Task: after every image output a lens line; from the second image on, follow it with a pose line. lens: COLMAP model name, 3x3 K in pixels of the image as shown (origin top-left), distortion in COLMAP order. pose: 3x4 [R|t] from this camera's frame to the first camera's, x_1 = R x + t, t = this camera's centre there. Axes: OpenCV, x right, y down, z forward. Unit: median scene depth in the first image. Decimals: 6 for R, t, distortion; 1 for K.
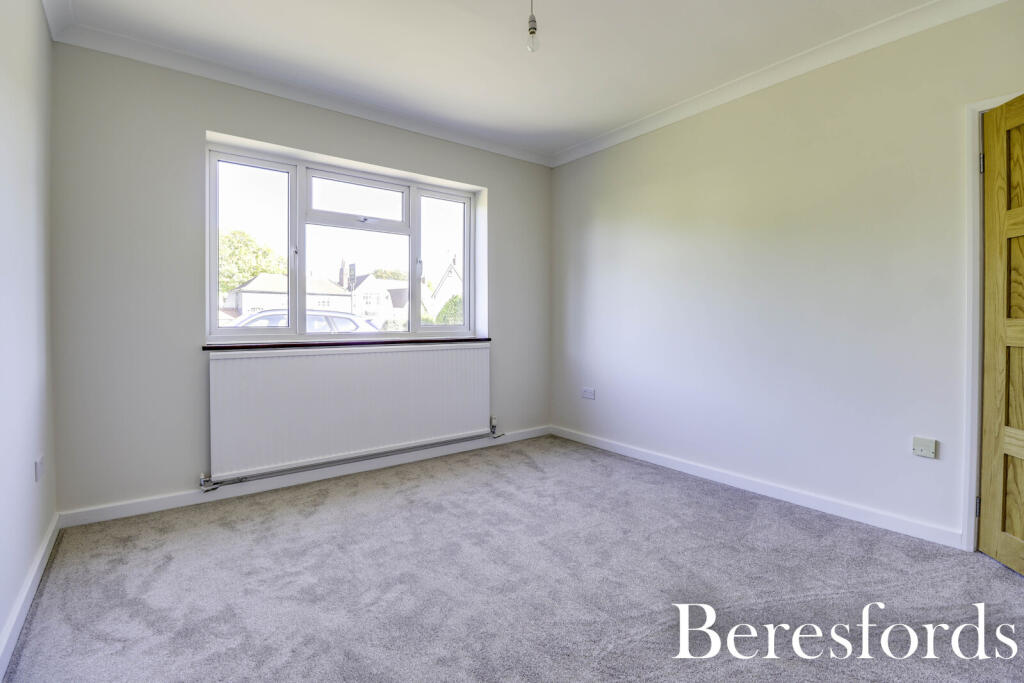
lens RADIAL K [[474.7, 0, 517.8], [0, 474.7, 321.3], [0, 0, 1]] dist [-0.000782, -0.000419]
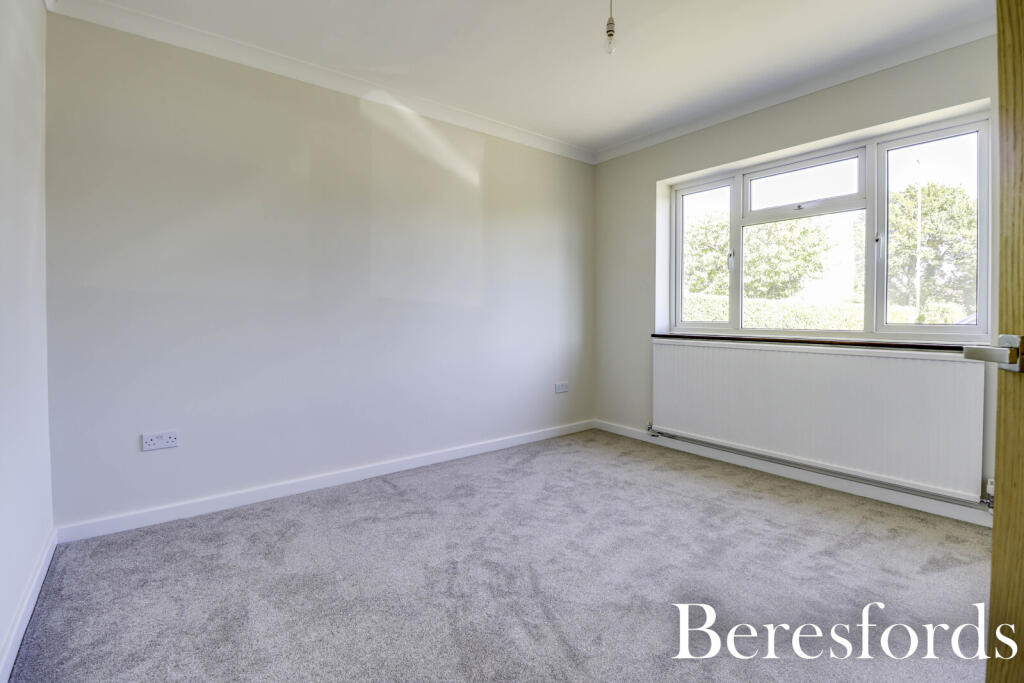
lens RADIAL K [[474.7, 0, 517.8], [0, 474.7, 321.3], [0, 0, 1]] dist [-0.000782, -0.000419]
pose [[0.012052, 0.011769, -0.999858, 0.663878], [-0.007019, 0.999907, 0.011685, 0.000500], [0.999903, 0.006877, 0.012133, 0.501516]]
